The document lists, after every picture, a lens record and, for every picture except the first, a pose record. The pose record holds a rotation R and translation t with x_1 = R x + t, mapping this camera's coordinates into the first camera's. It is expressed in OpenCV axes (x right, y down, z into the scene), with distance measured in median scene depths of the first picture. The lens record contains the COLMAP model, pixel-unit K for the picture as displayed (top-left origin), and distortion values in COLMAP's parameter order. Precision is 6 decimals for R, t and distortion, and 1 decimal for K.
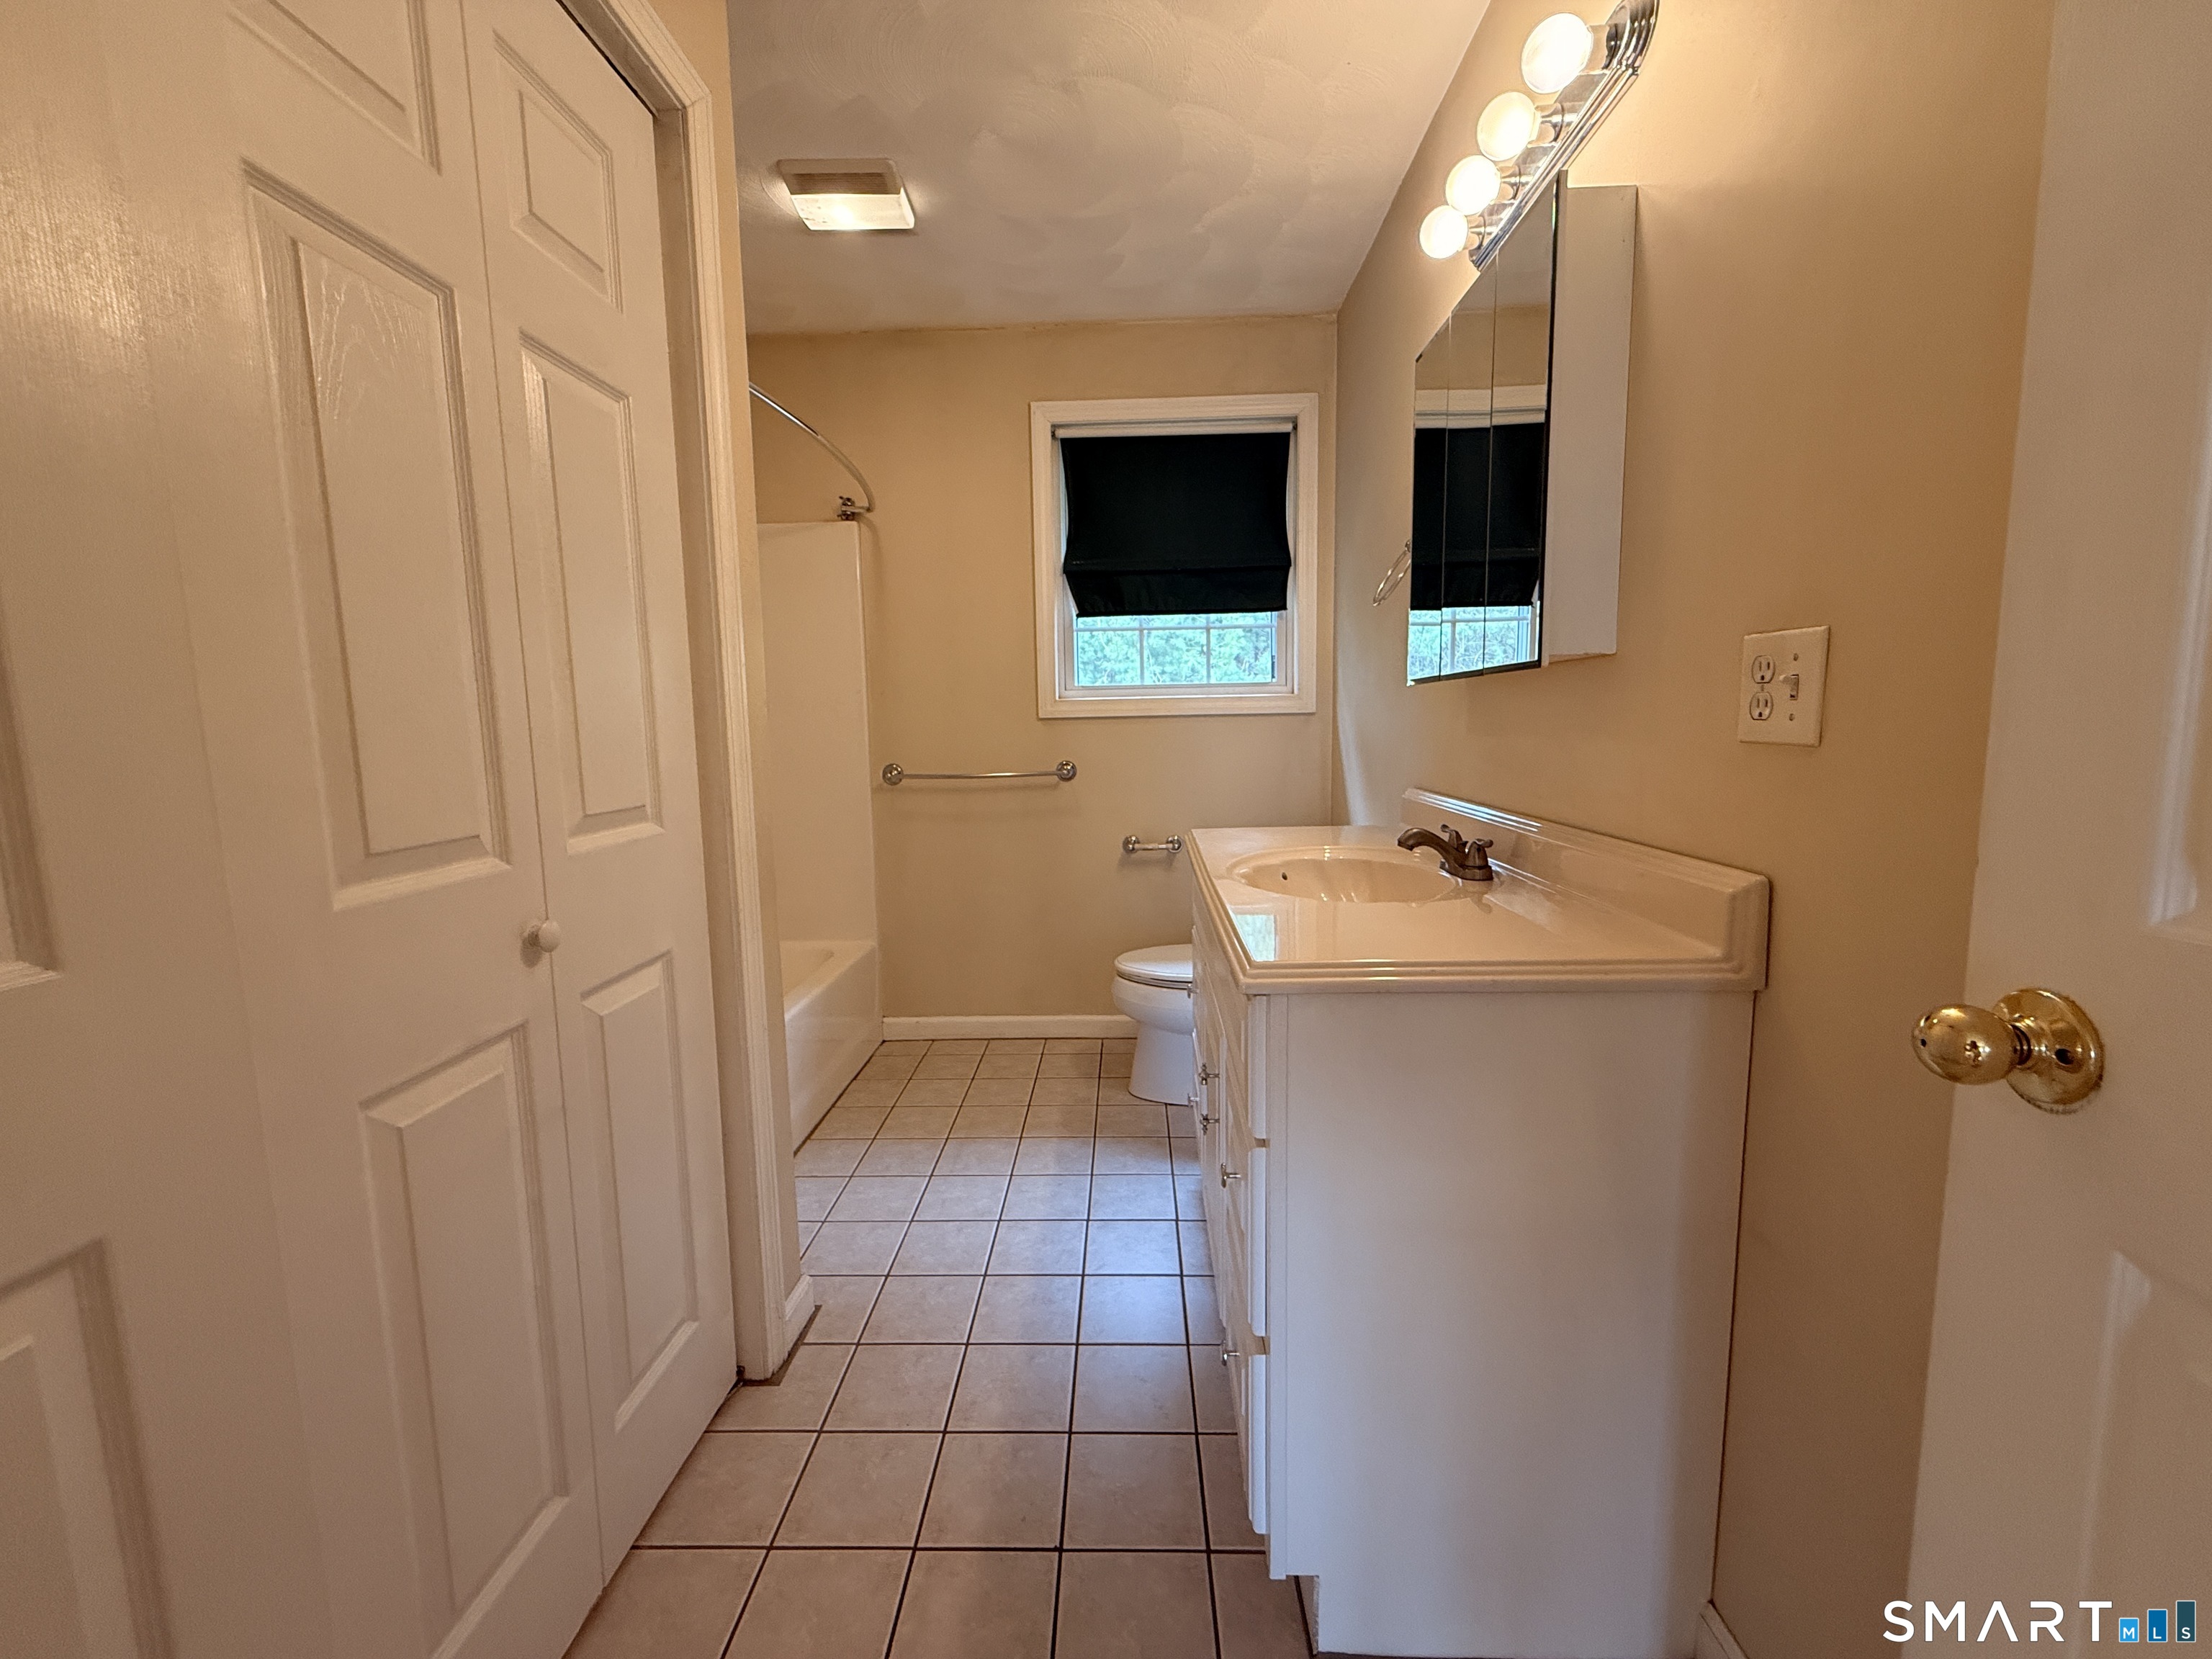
lens RADIAL K [[886.4, 0, 1108.0], [0, 886.4, 828.2], [0, 0, 1]] dist [-0.000690, -0.000023]
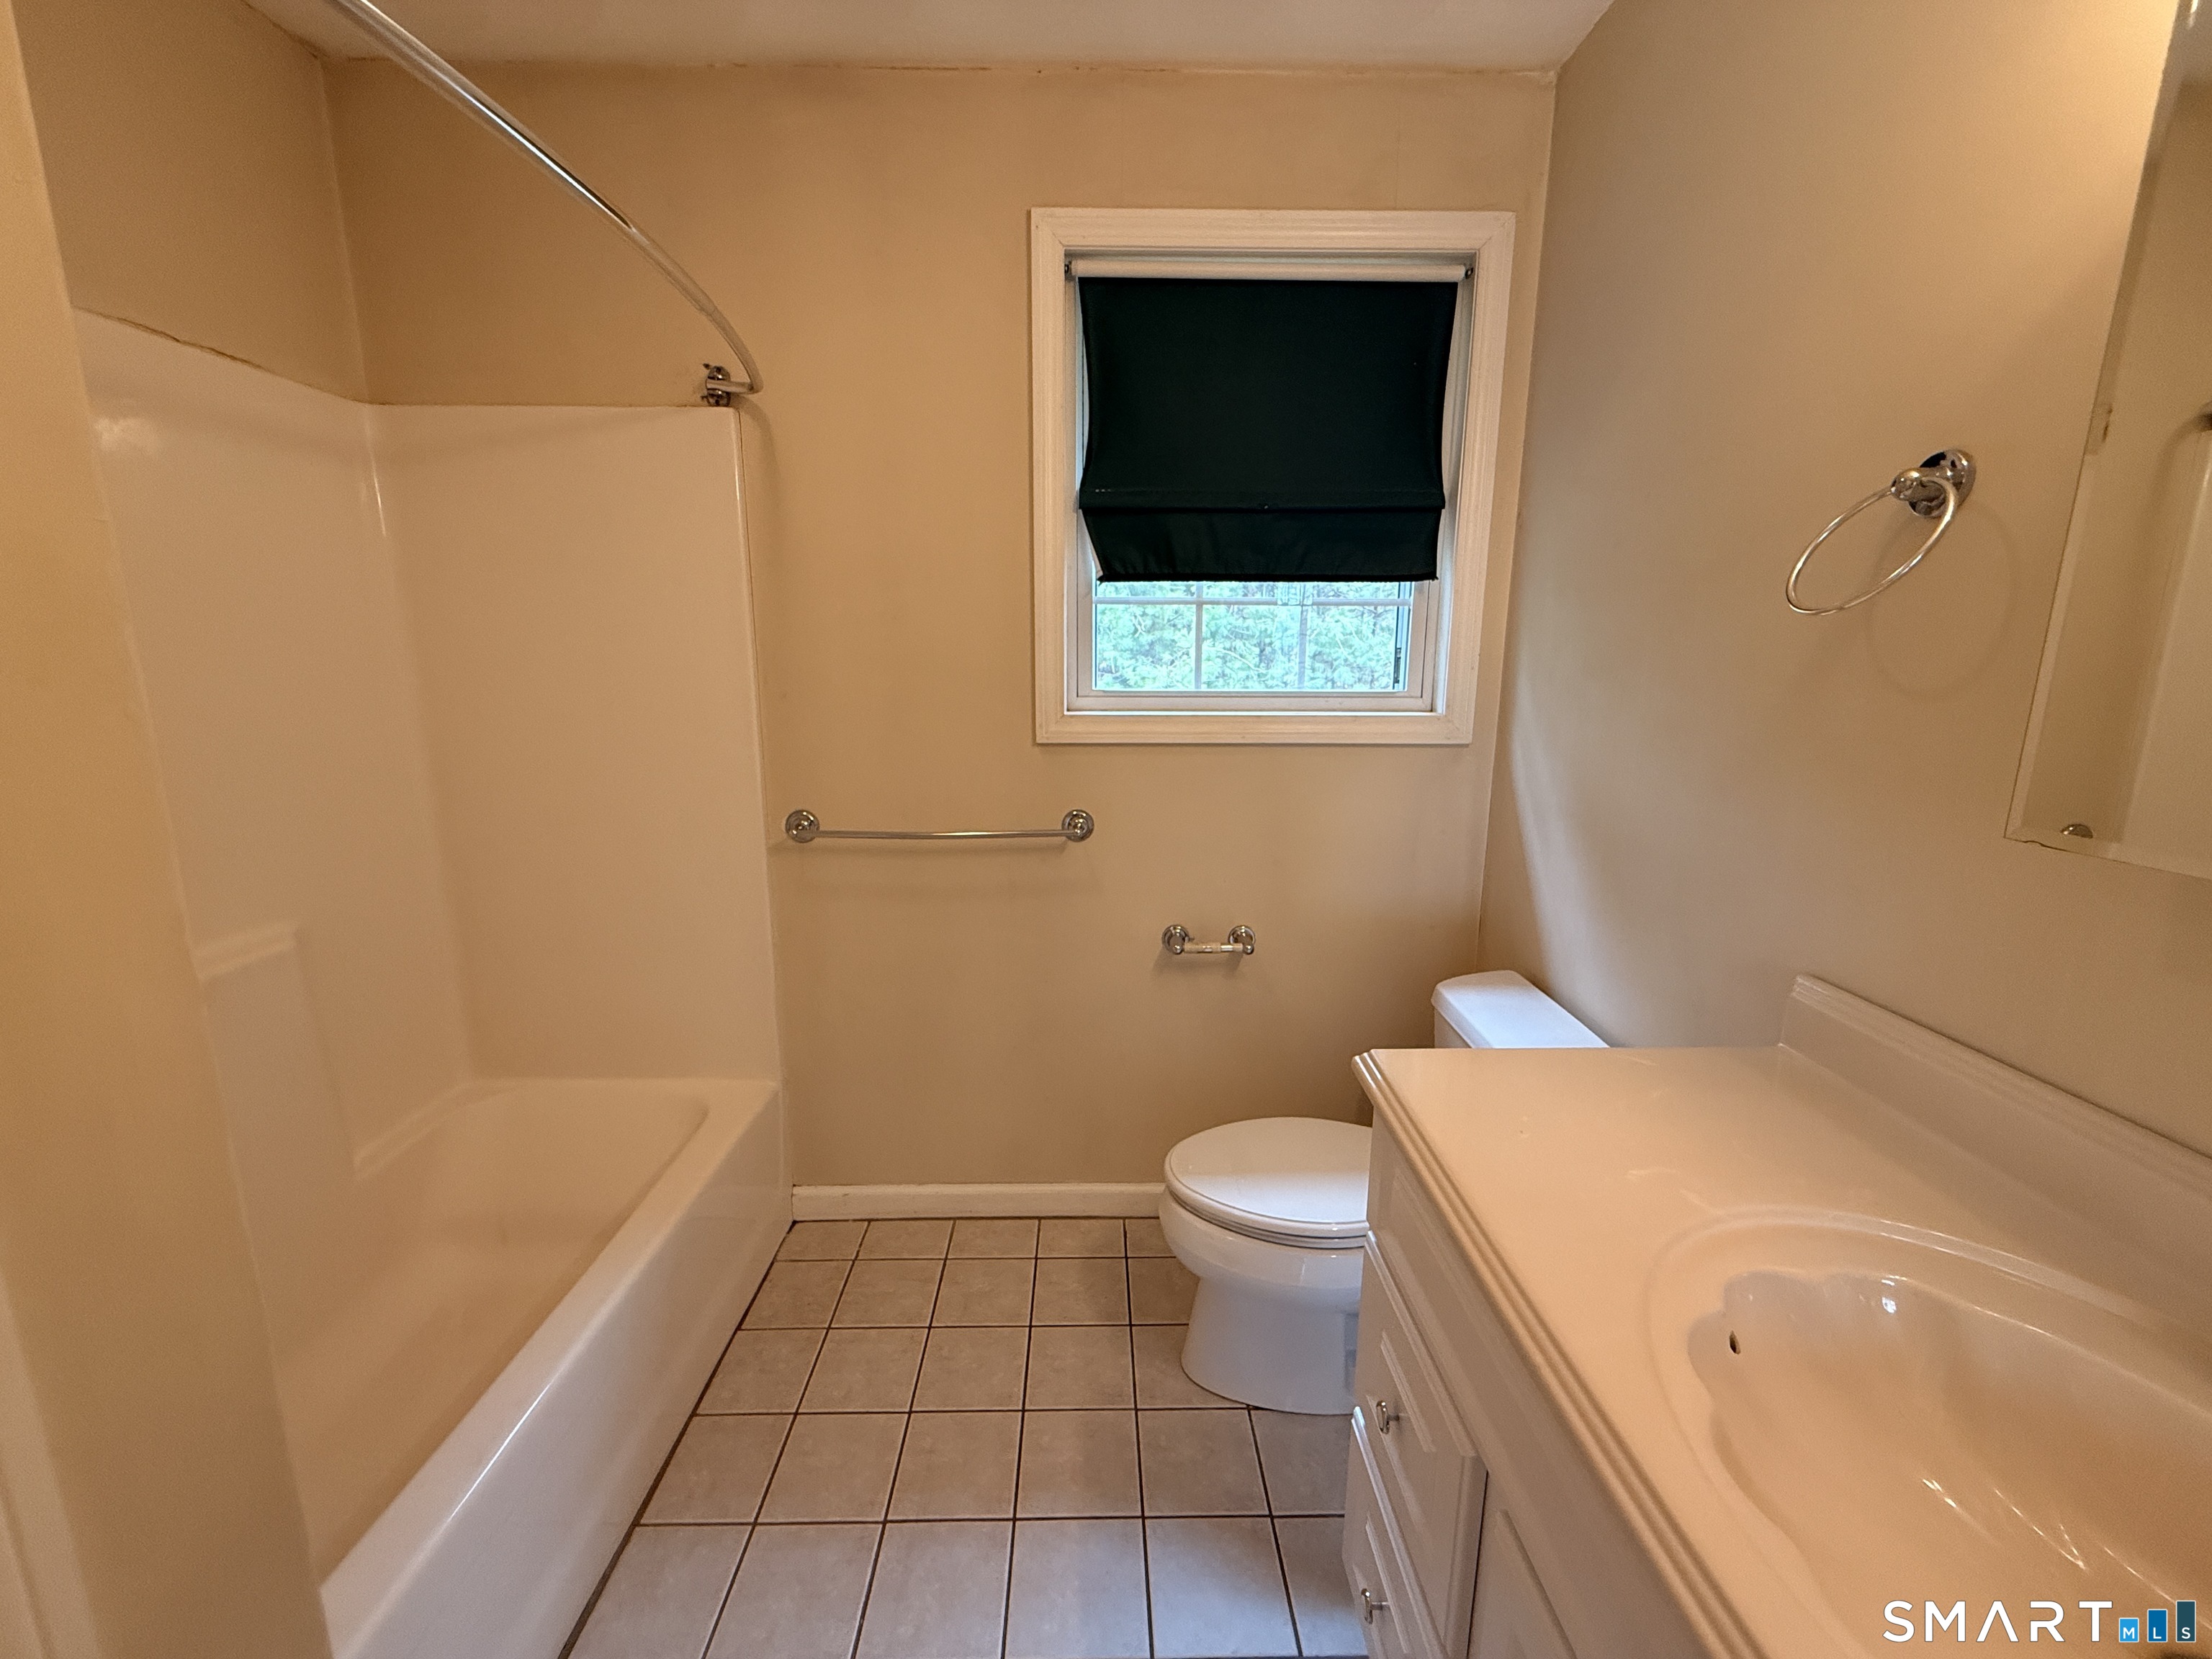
lens RADIAL K [[899.7, 0, 1106.0], [0, 899.7, 829.5], [0, 0, 1]] dist [0.008181, 0.000025]
pose [[0.998636, 0.013445, 0.050444, -0.060639], [-0.017311, 0.996881, 0.076991, -0.114489], [-0.049251, -0.077759, 0.995755, 0.360009]]
